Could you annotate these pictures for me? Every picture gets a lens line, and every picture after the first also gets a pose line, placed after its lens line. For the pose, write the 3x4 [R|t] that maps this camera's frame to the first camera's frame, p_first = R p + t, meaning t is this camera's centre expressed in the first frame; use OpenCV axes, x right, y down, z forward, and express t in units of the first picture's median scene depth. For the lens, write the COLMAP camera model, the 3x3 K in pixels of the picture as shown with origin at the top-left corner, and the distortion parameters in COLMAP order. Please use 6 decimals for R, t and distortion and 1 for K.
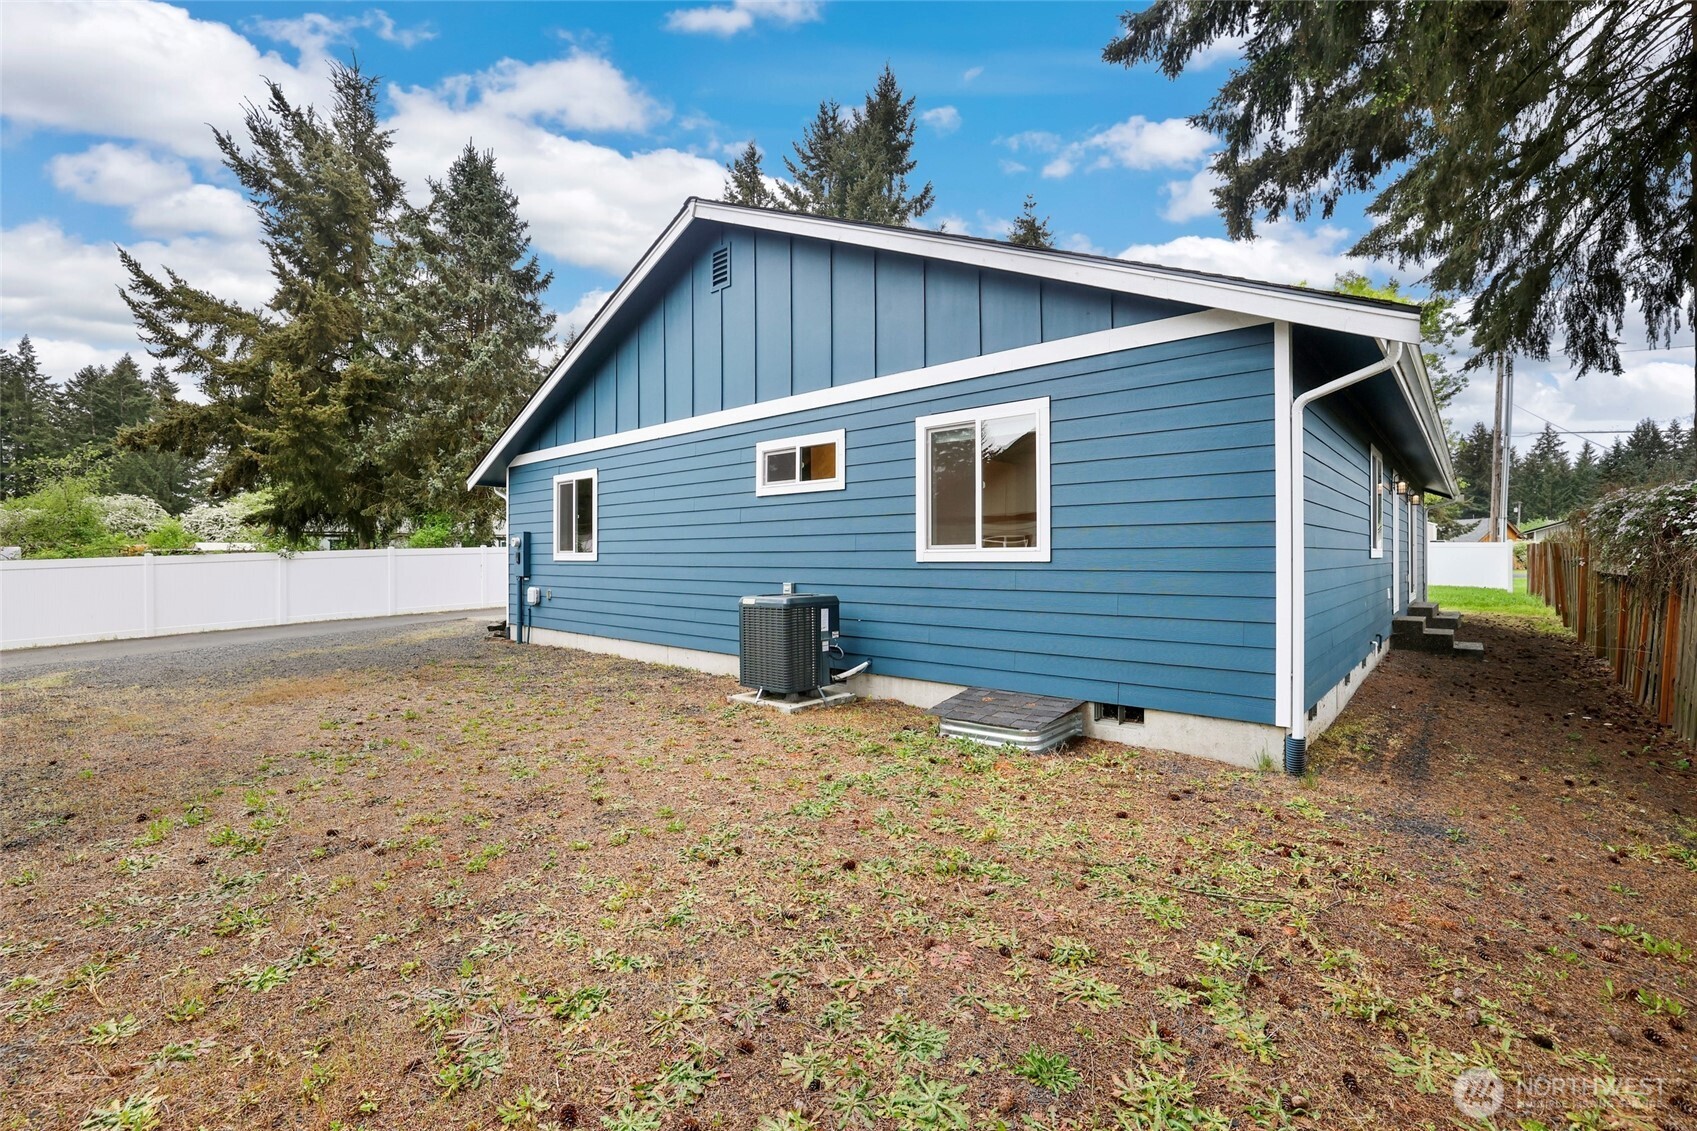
lens RADIAL K [[734.9, 0, 847.0], [0, 734.9, 559.7], [0, 0, 1]] dist [-0.032444, 0.007964]
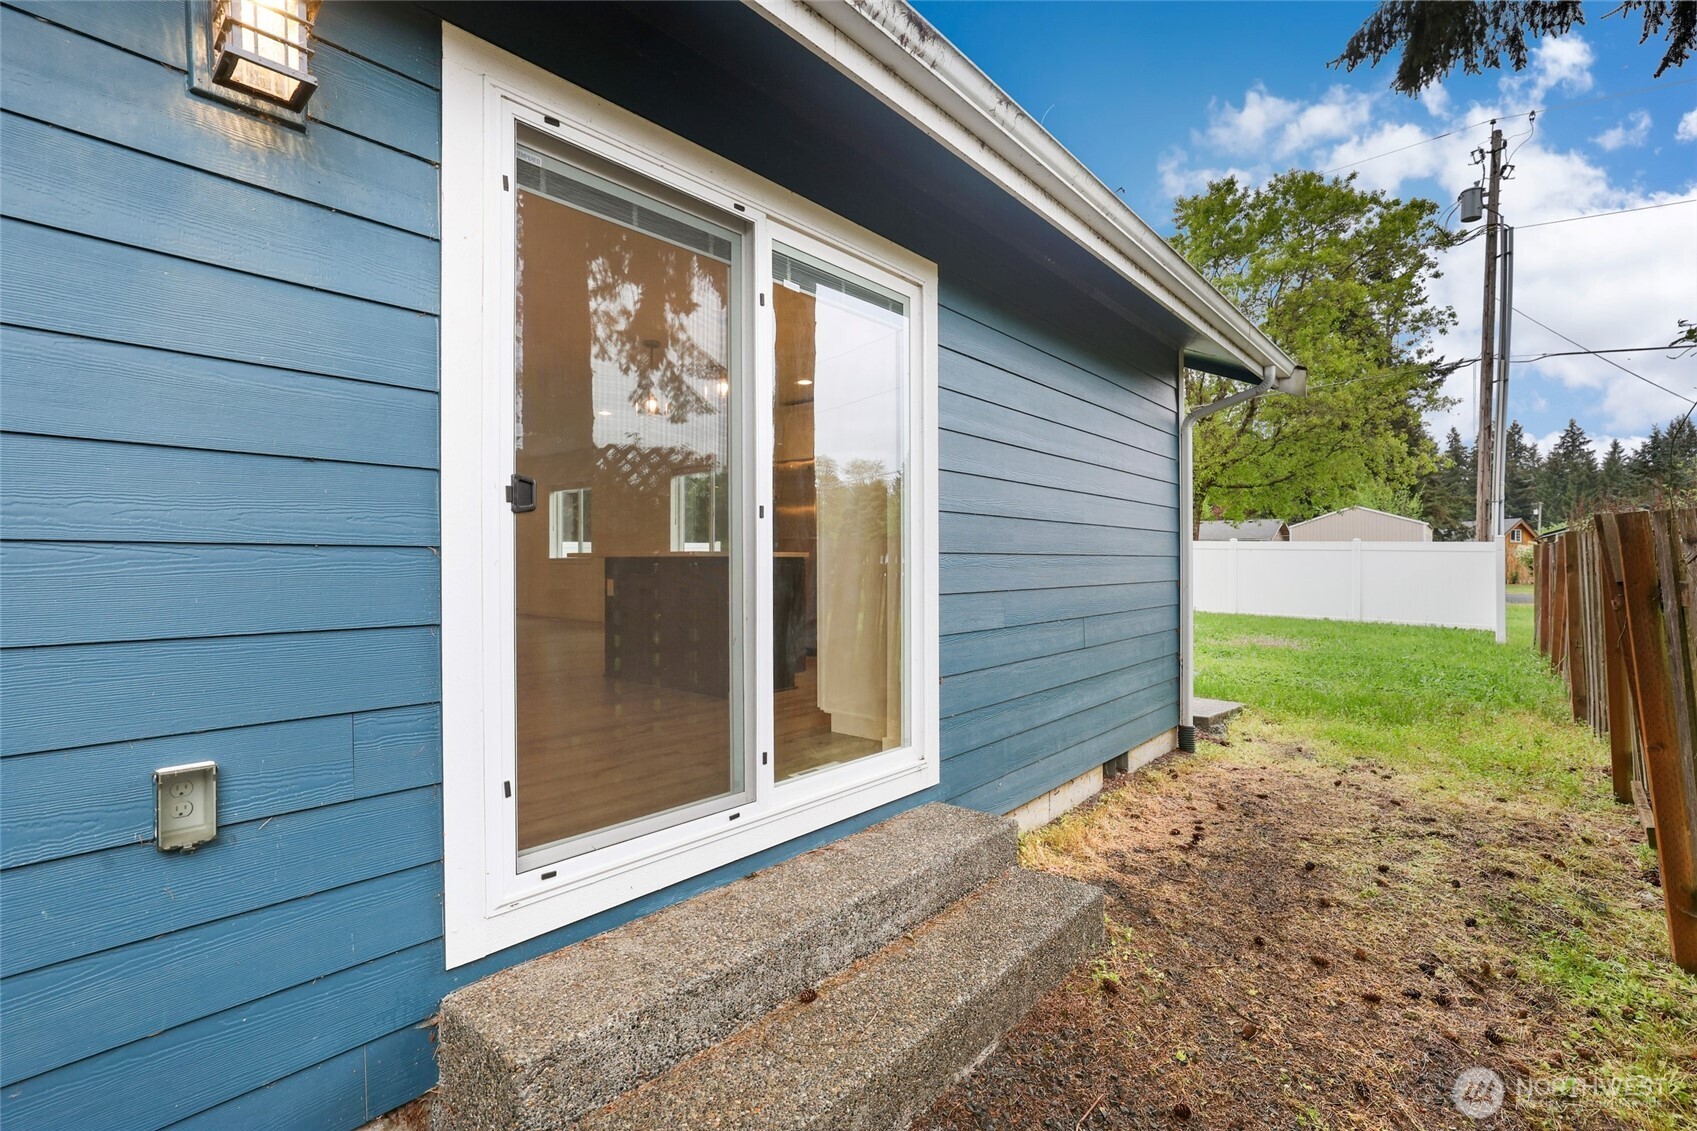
lens RADIAL K [[714.5, 0, 852.9], [0, 714.5, 566.5], [0, 0, 1]] dist [-0.019374, -0.000220]
pose [[0.999675, 0.001802, -0.025430, 0.088745], [-0.001788, 0.999998, 0.000590, -0.000904], [0.025431, -0.000545, 0.999676, 0.091548]]
